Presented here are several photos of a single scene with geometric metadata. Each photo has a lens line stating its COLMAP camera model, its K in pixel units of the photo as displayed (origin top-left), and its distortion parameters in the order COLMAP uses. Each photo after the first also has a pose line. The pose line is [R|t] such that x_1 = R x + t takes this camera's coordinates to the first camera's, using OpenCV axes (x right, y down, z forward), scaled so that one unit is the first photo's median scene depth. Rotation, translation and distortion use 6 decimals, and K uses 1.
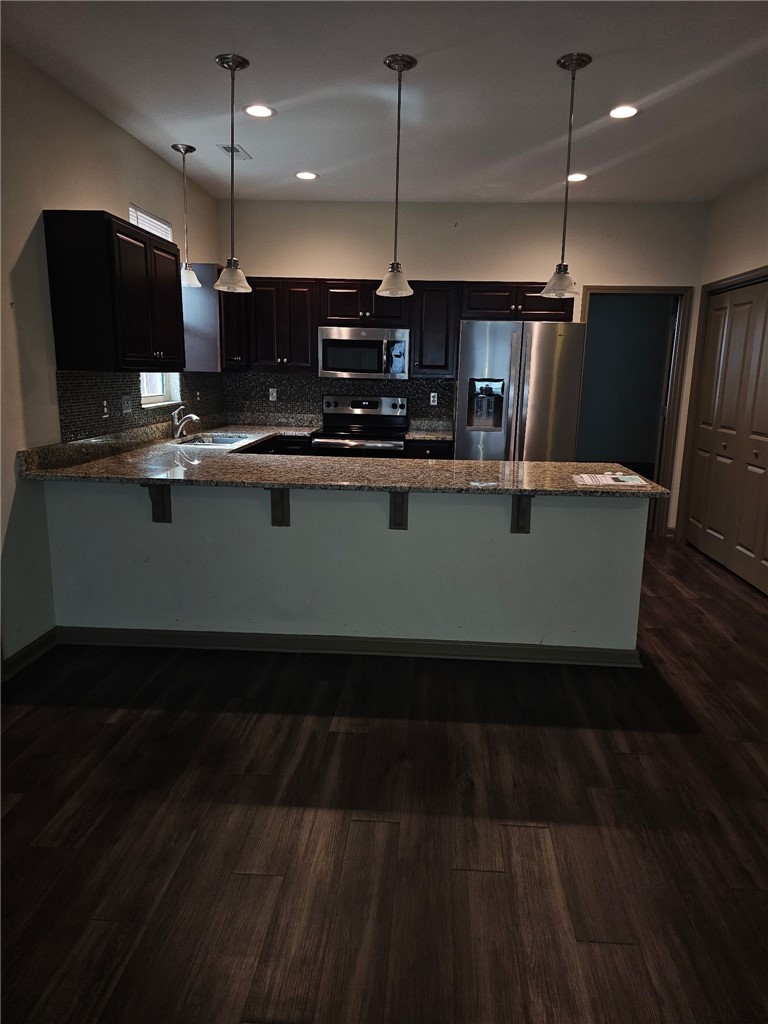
lens RADIAL K [[680.9, 0, 384.0], [0, 680.9, 512.0], [0, 0, 1]] dist [0.008622, -0.003677]
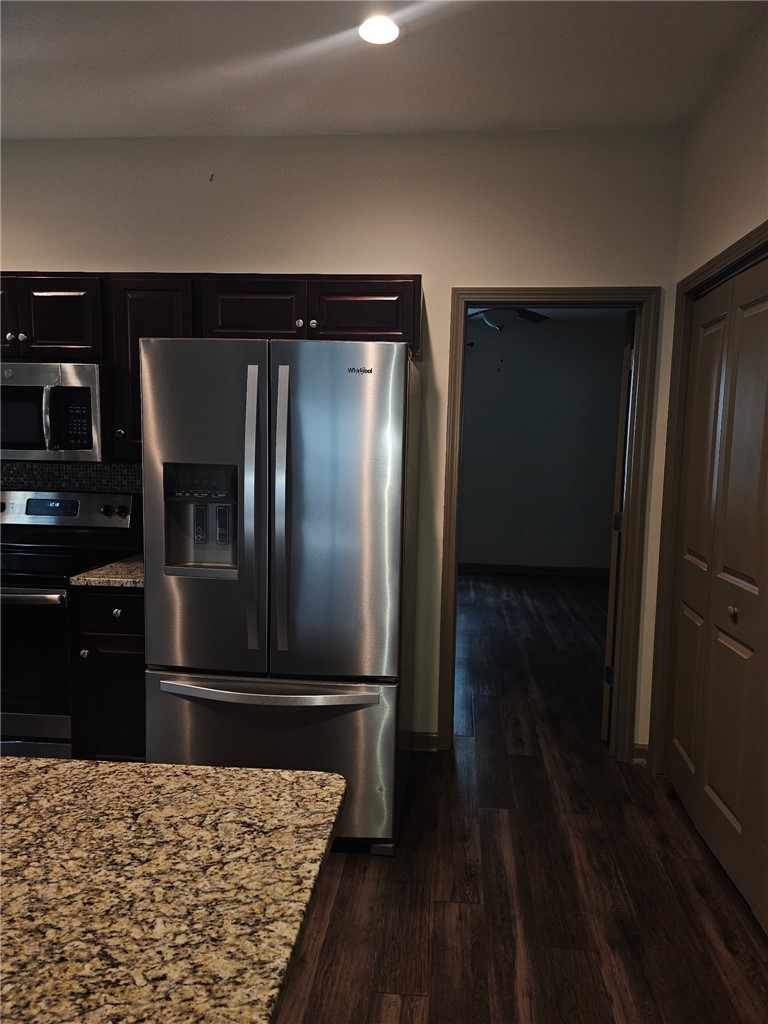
lens RADIAL K [[735.3, 0, 366.4], [0, 735.3, 520.5], [0, 0, 1]] dist [0.032314, -0.001250]
pose [[0.999896, 0.003271, -0.014054, 0.247581], [-0.004650, 0.995052, -0.099244, -0.101078], [0.013660, 0.099299, 0.994964, 0.472990]]
